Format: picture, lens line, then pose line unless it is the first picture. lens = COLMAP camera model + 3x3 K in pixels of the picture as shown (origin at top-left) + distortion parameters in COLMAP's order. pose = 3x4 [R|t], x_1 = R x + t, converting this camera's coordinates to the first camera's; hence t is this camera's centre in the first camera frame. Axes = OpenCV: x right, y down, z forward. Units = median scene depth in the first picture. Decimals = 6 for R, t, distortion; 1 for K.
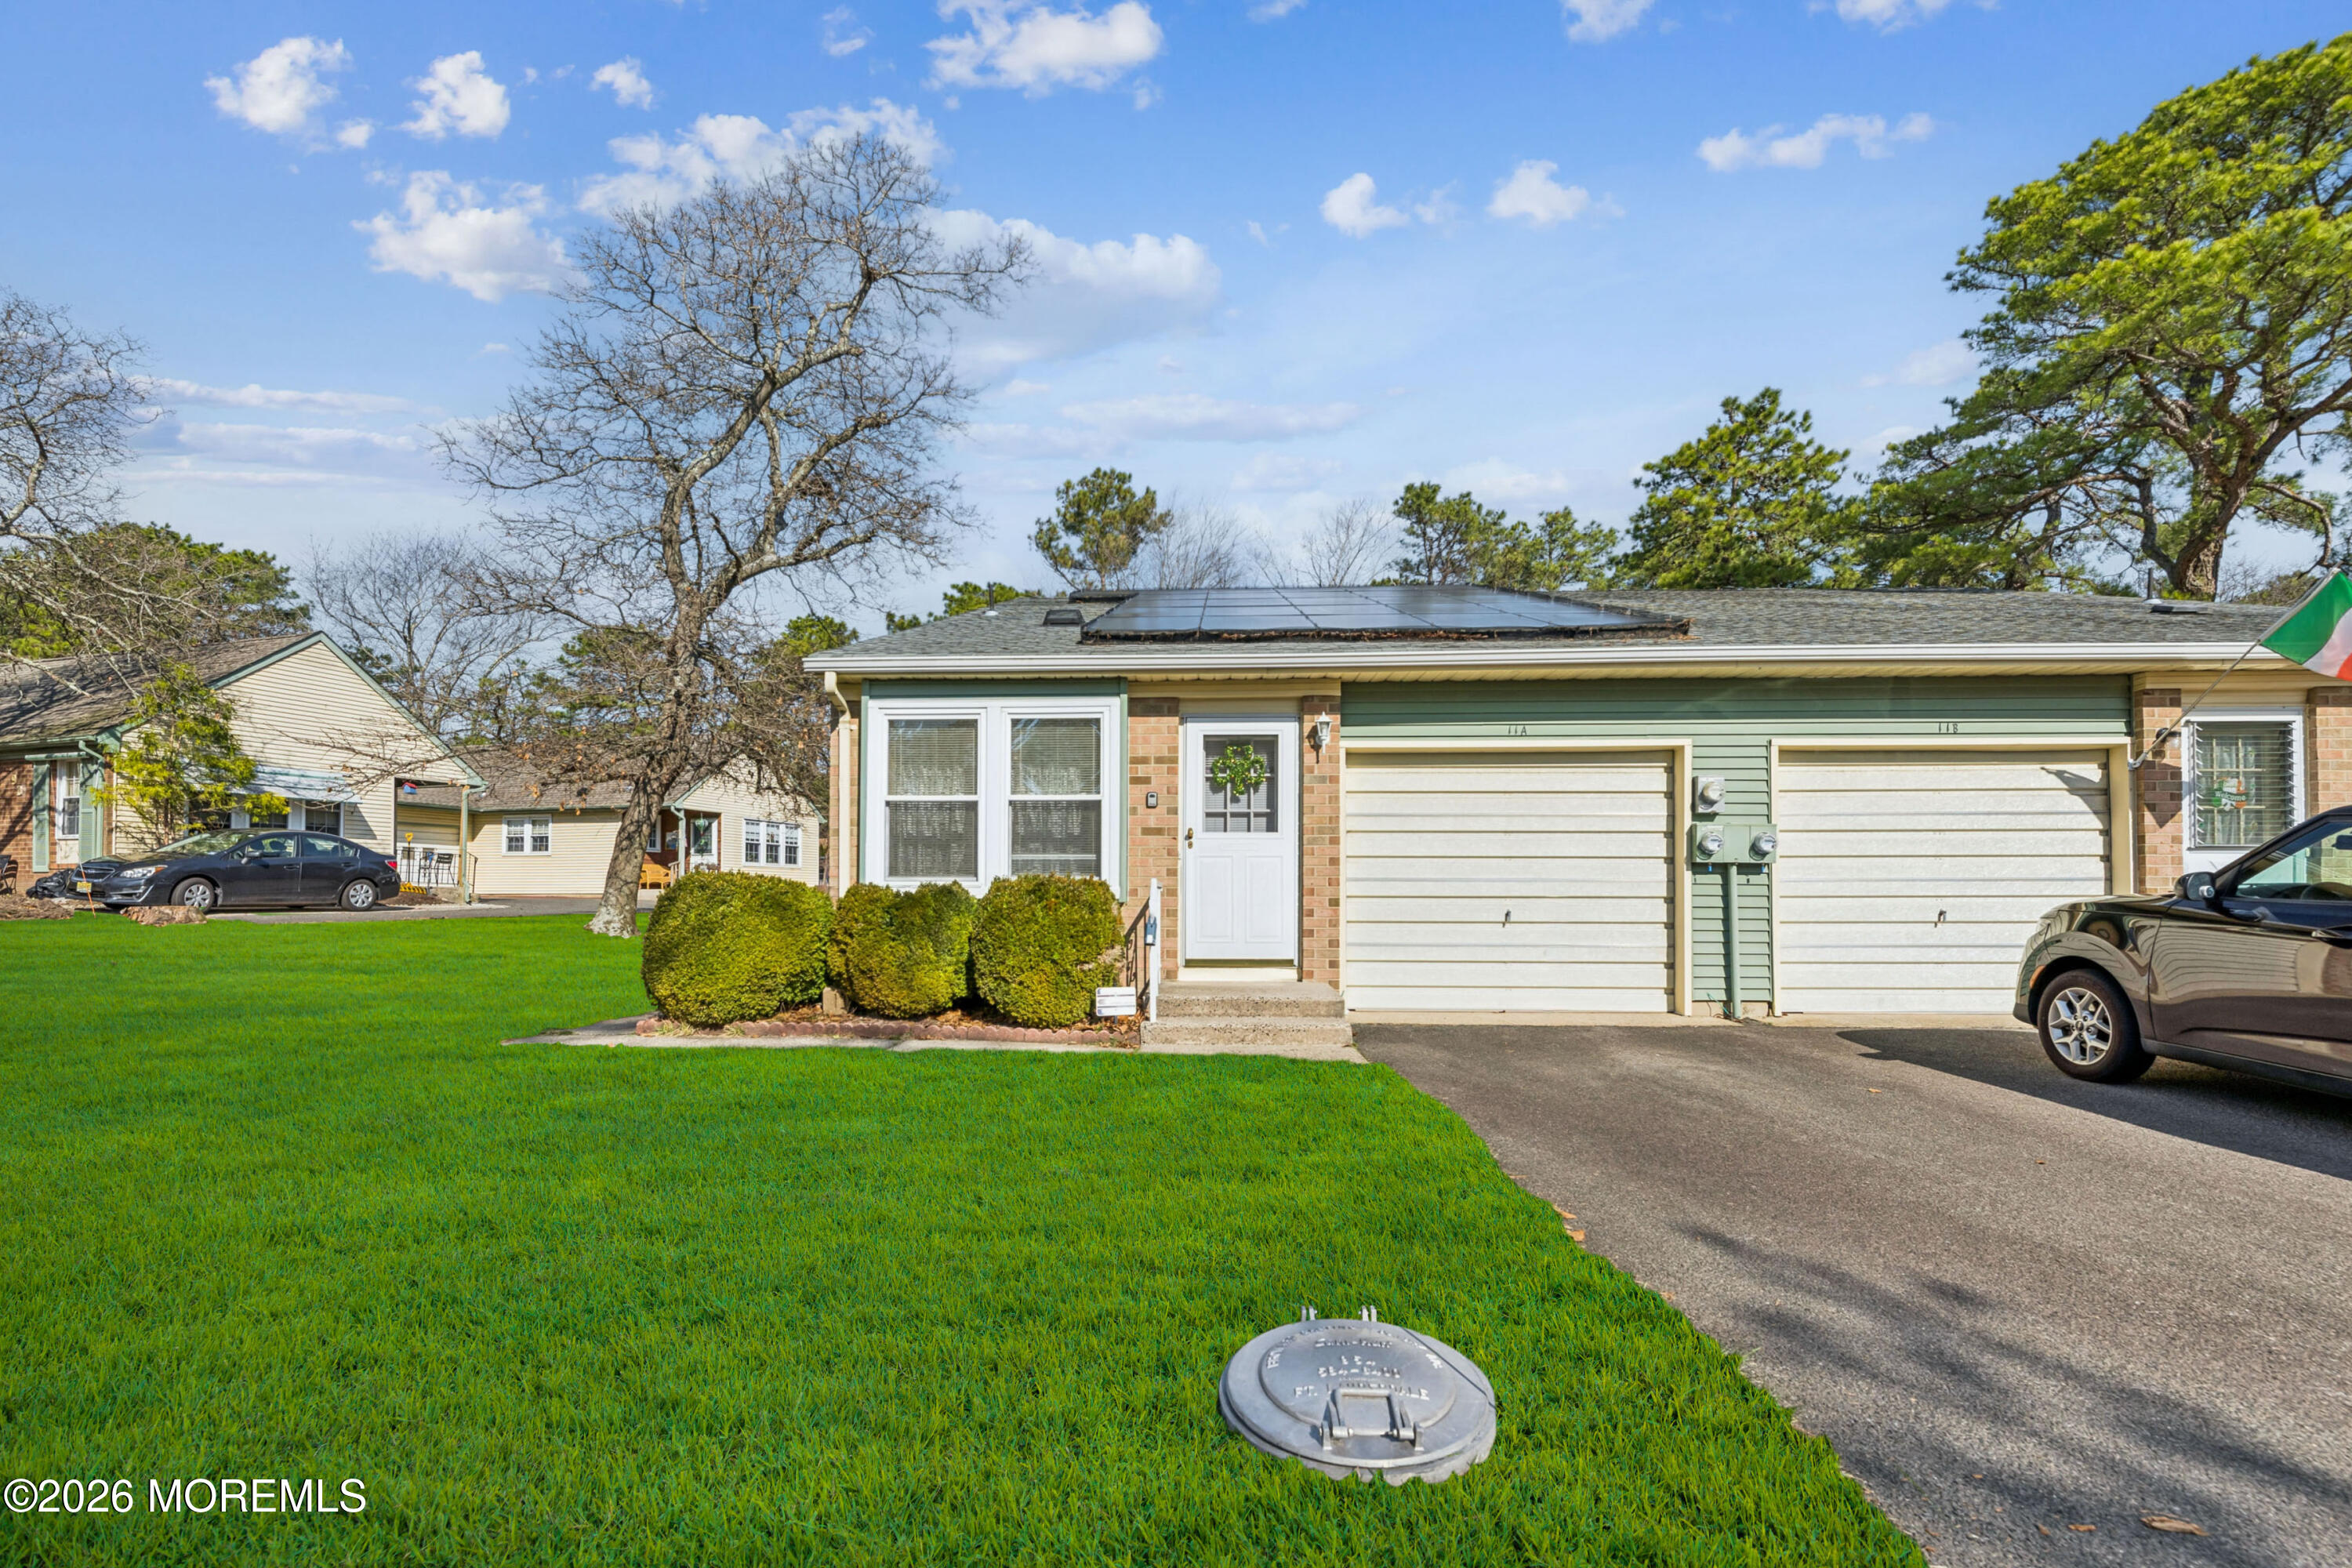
lens RADIAL K [[1044.9, 0, 1172.8], [0, 1044.9, 902.0], [0, 0, 1]] dist [-0.000042, -0.000178]
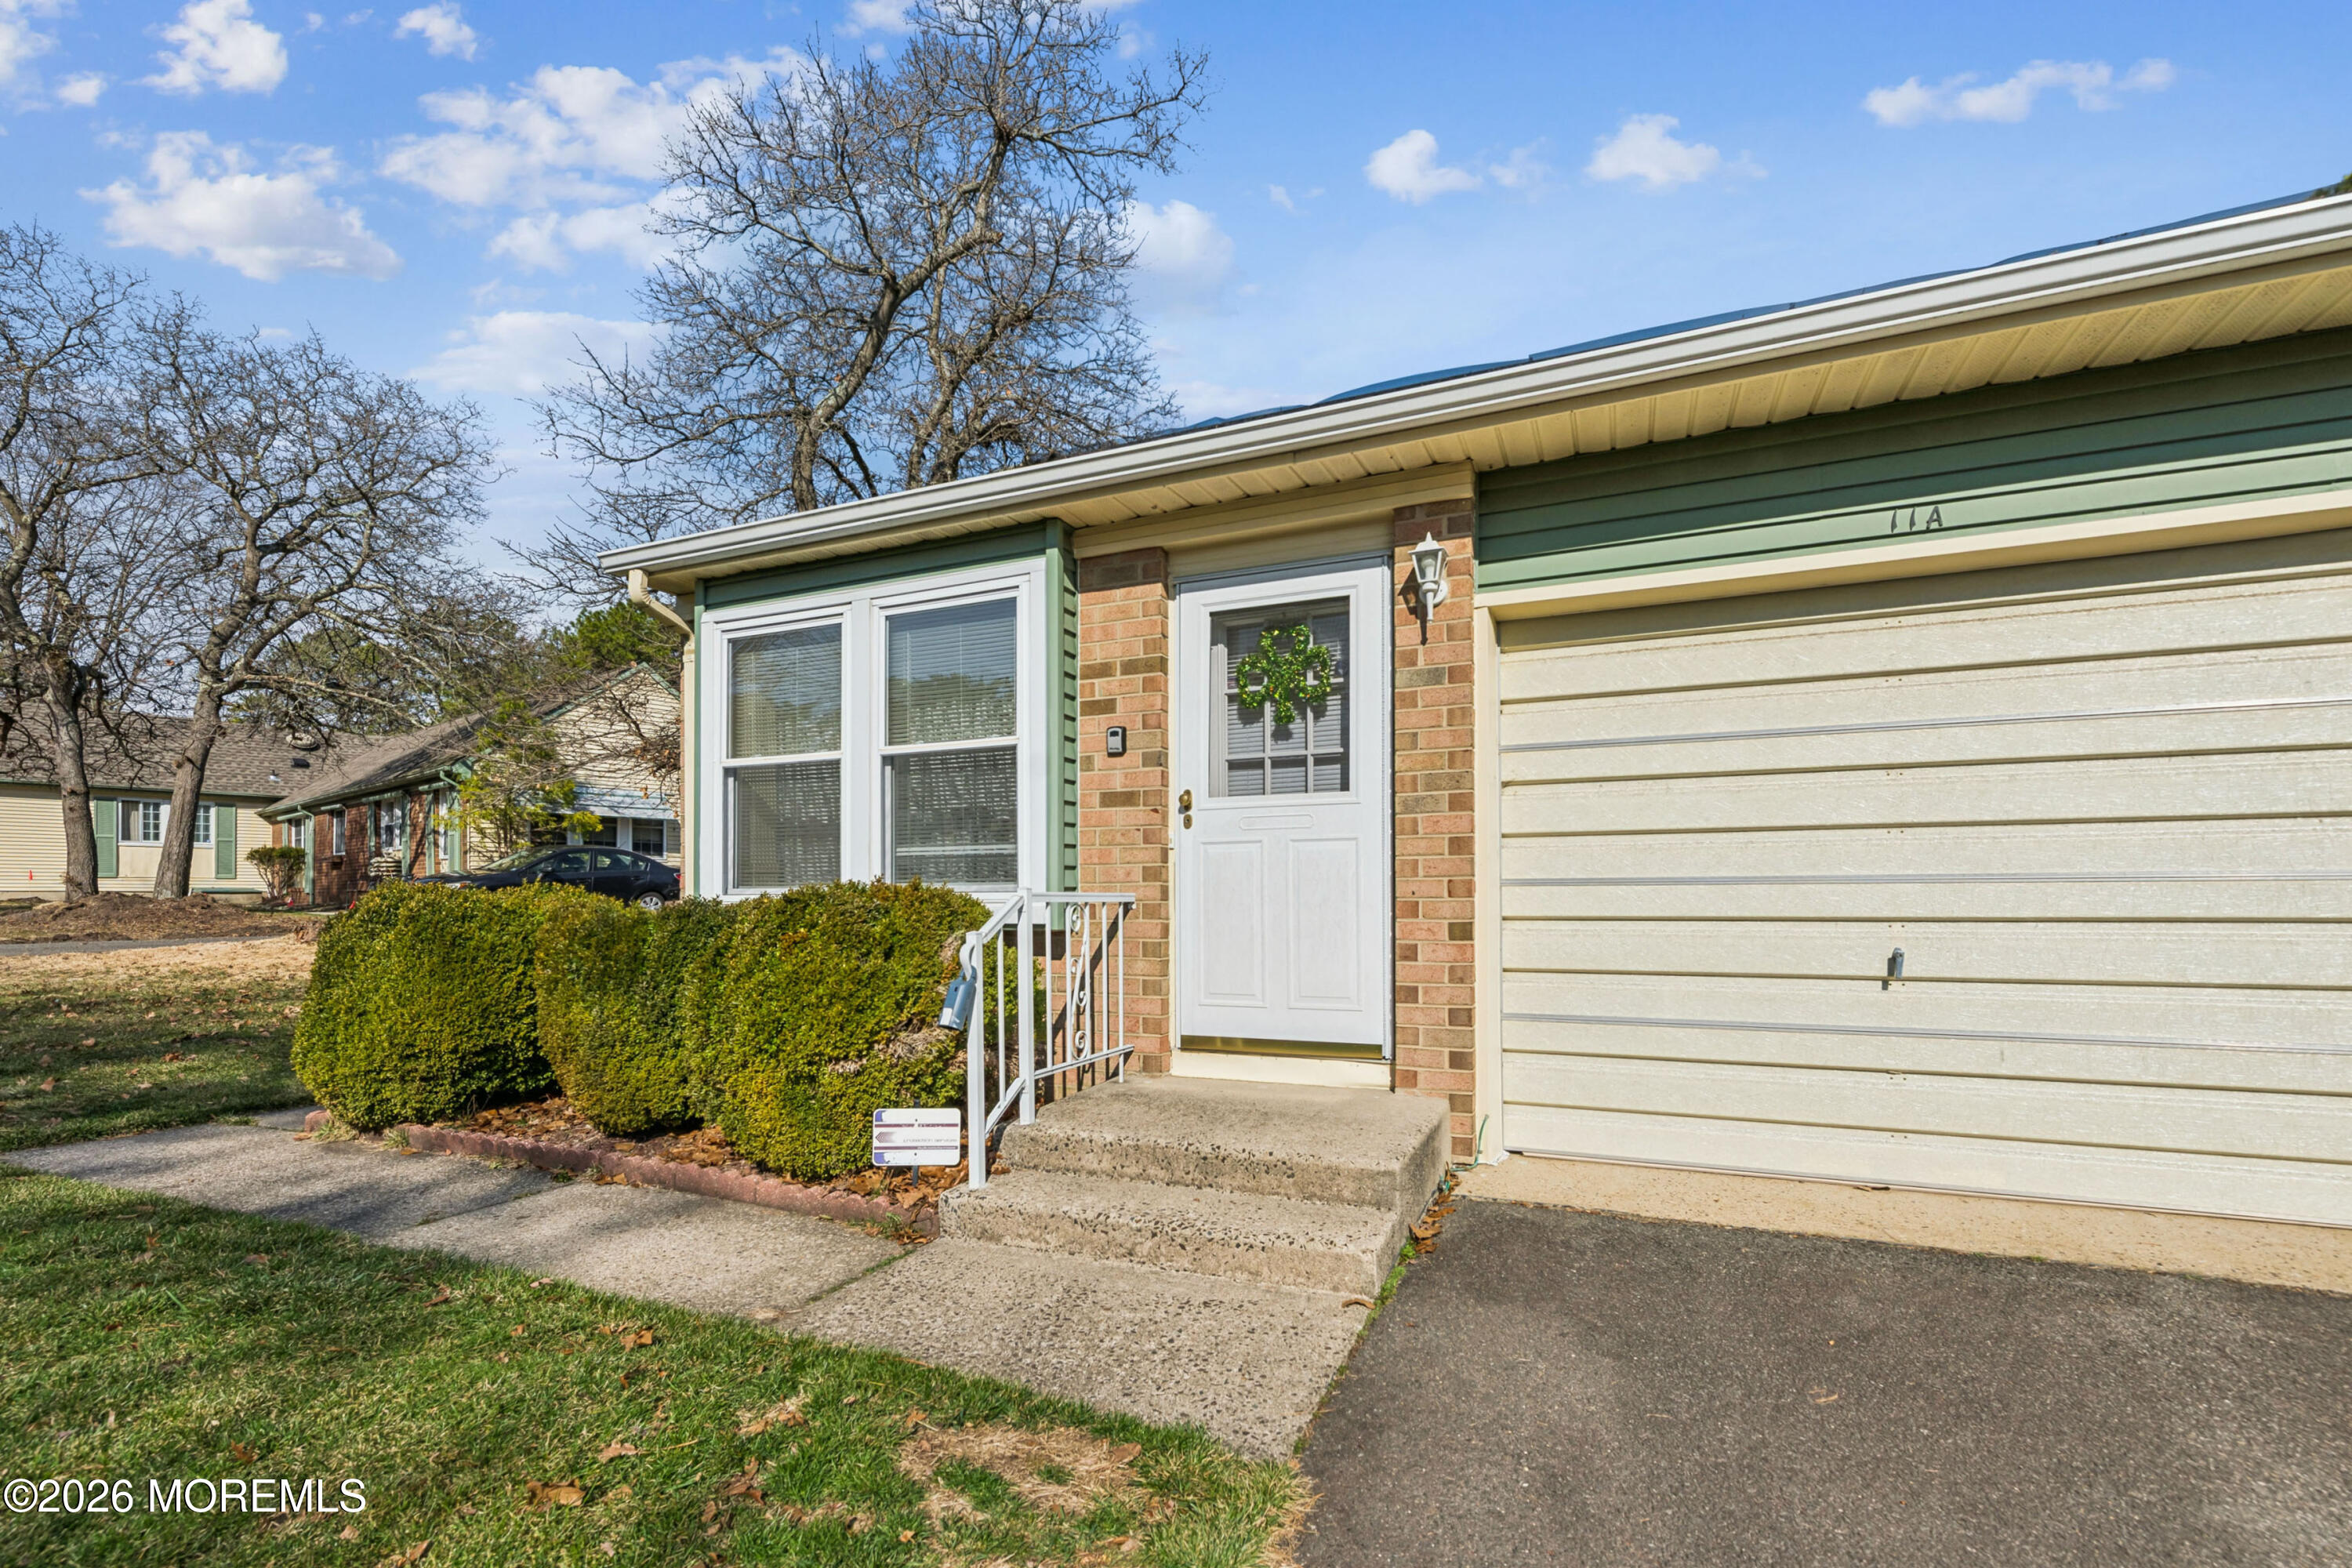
lens RADIAL K [[1044.9, 0, 1172.8], [0, 1044.9, 902.0], [0, 0, 1]] dist [-0.000042, -0.000178]
pose [[0.929769, -0.005774, -0.368098, 0.206713], [0.004973, 0.999983, -0.003125, -0.011991], [0.368110, 0.001075, 0.929782, 0.504135]]
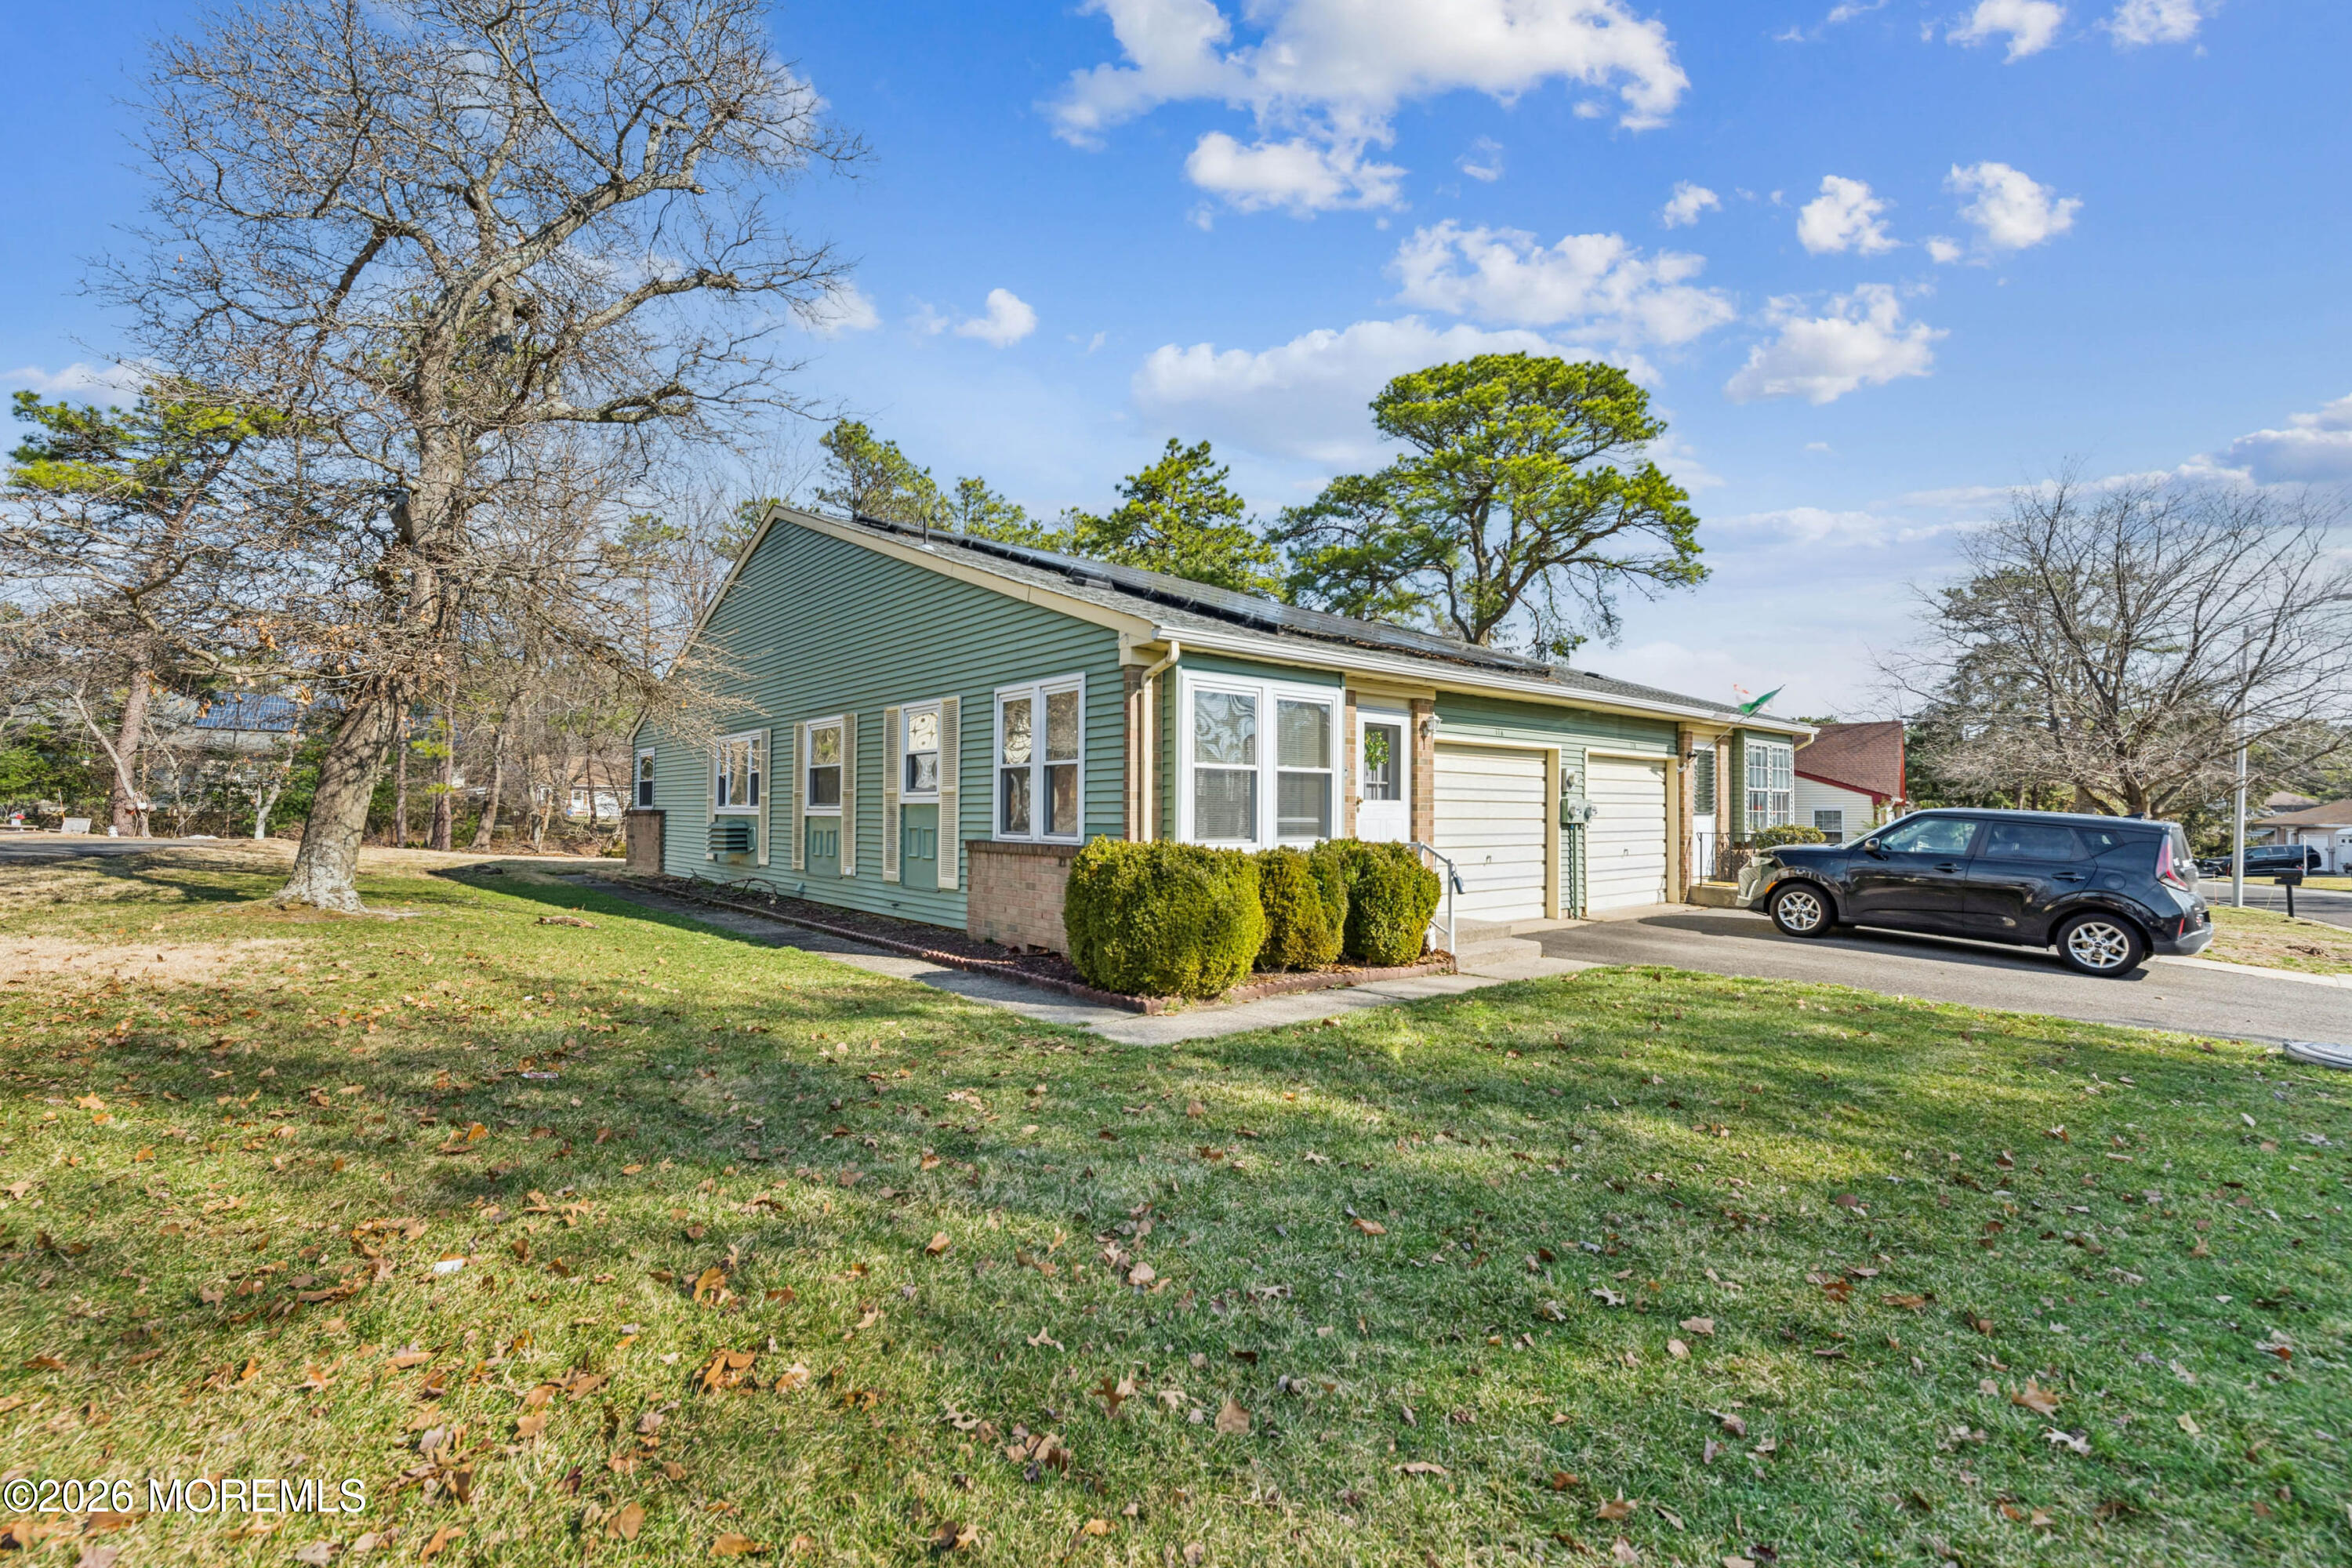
lens RADIAL K [[1001.1, 0, 1183.1], [0, 1001.1, 802.0], [0, 0, 1]] dist [0.000475, 0.000177]
pose [[0.738770, 0.009201, 0.673895, -0.945367], [0.000497, 0.999899, -0.014197, -0.047200], [-0.673957, 0.010823, 0.738691, 0.261640]]
